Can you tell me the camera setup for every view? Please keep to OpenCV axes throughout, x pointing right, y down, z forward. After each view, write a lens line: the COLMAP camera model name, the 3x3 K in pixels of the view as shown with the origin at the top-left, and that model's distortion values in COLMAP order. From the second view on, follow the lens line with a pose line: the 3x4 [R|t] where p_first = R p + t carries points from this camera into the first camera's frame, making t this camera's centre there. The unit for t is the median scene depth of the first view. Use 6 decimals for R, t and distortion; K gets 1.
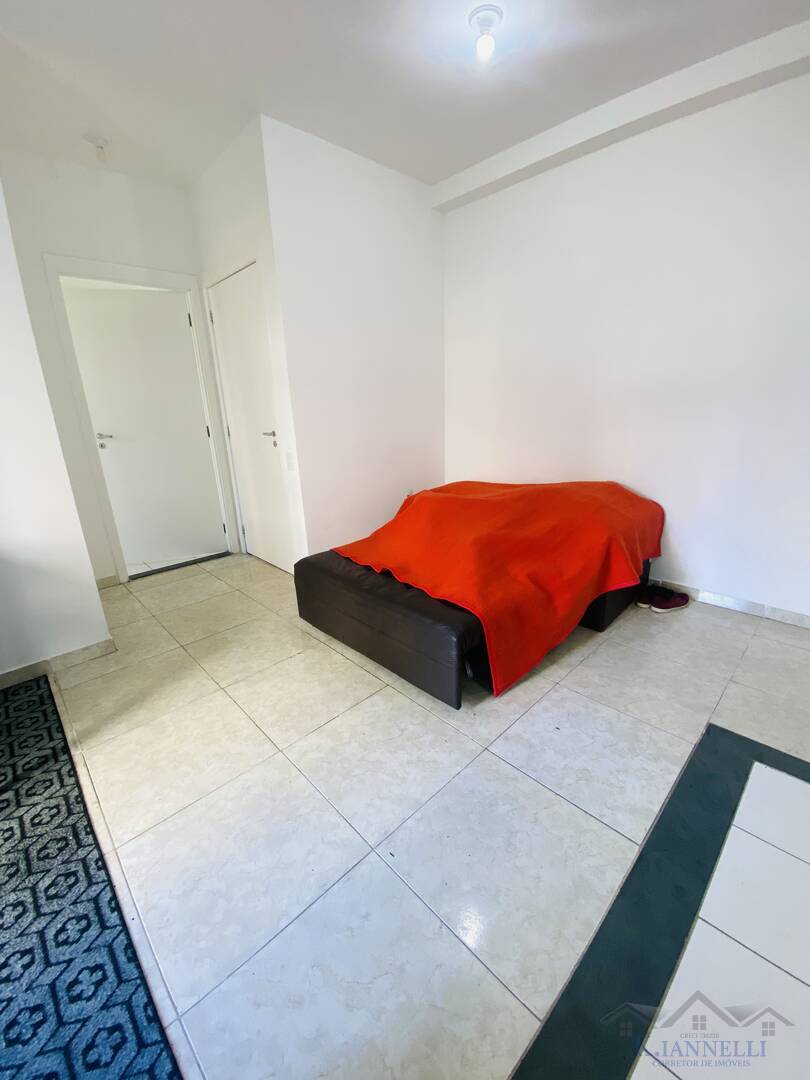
lens RADIAL K [[440.4, 0, 407.7], [0, 440.4, 541.0], [0, 0, 1]] dist [0.003226, -0.006140]
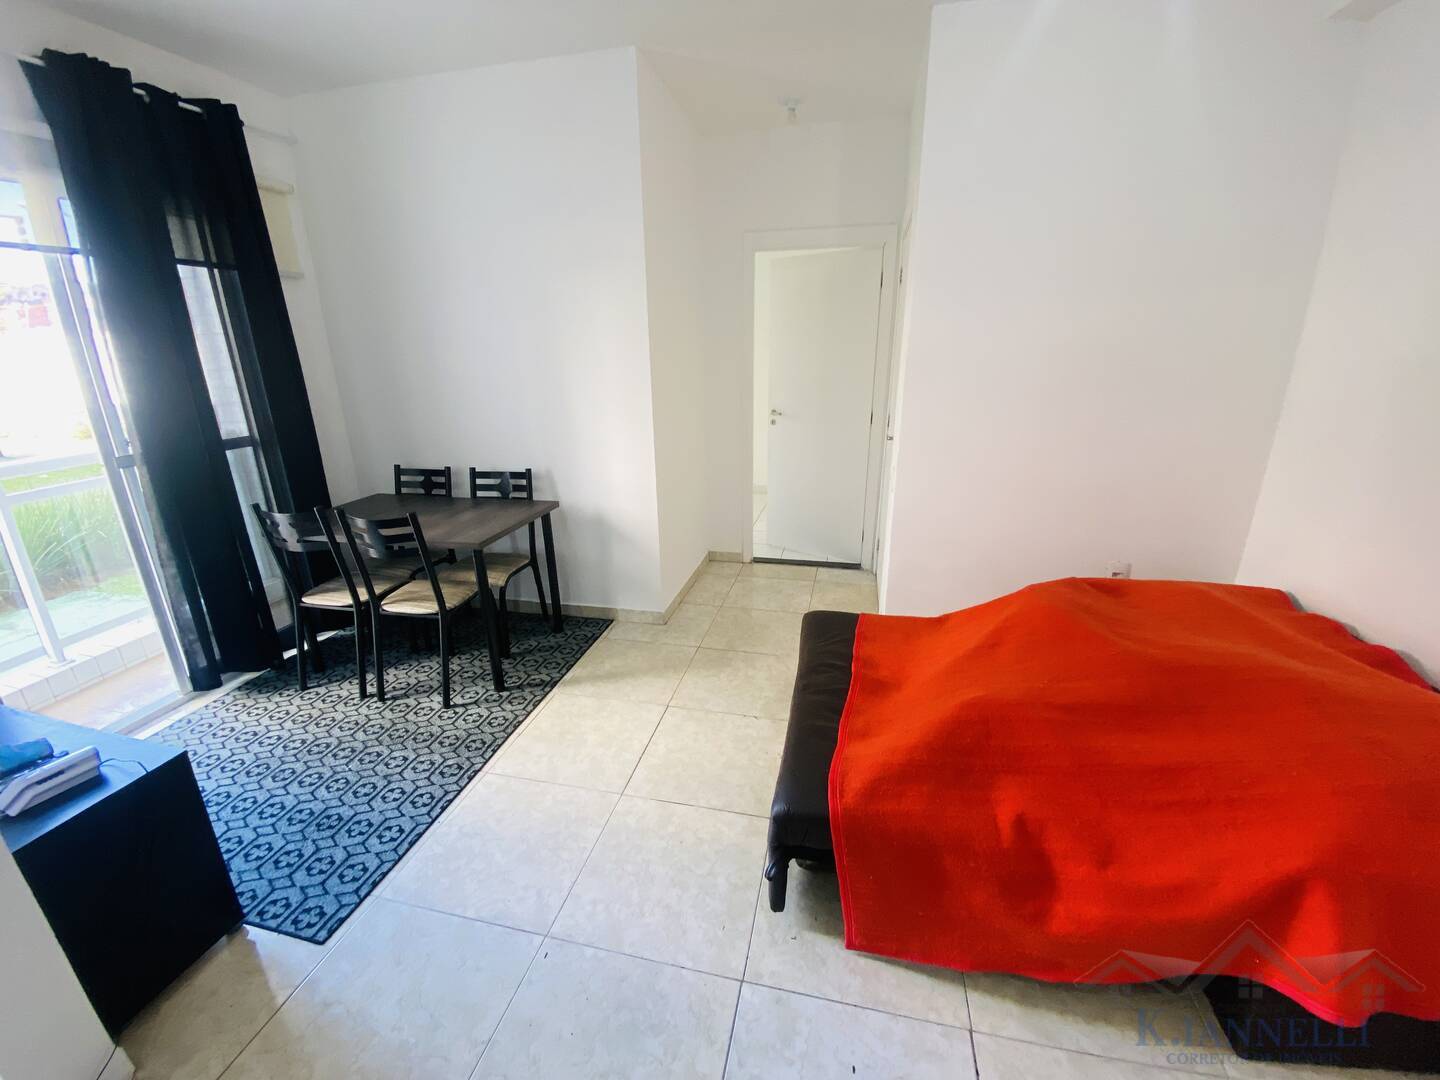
lens RADIAL K [[577.3, 0, 724.1], [0, 577.3, 550.6], [0, 0, 1]] dist [0.060774, -0.037003]
pose [[0.551391, 0.308788, -0.774995, 0.531191], [-0.261216, 0.946167, 0.191141, -0.266750], [0.792297, 0.097047, 0.602369, 0.278767]]
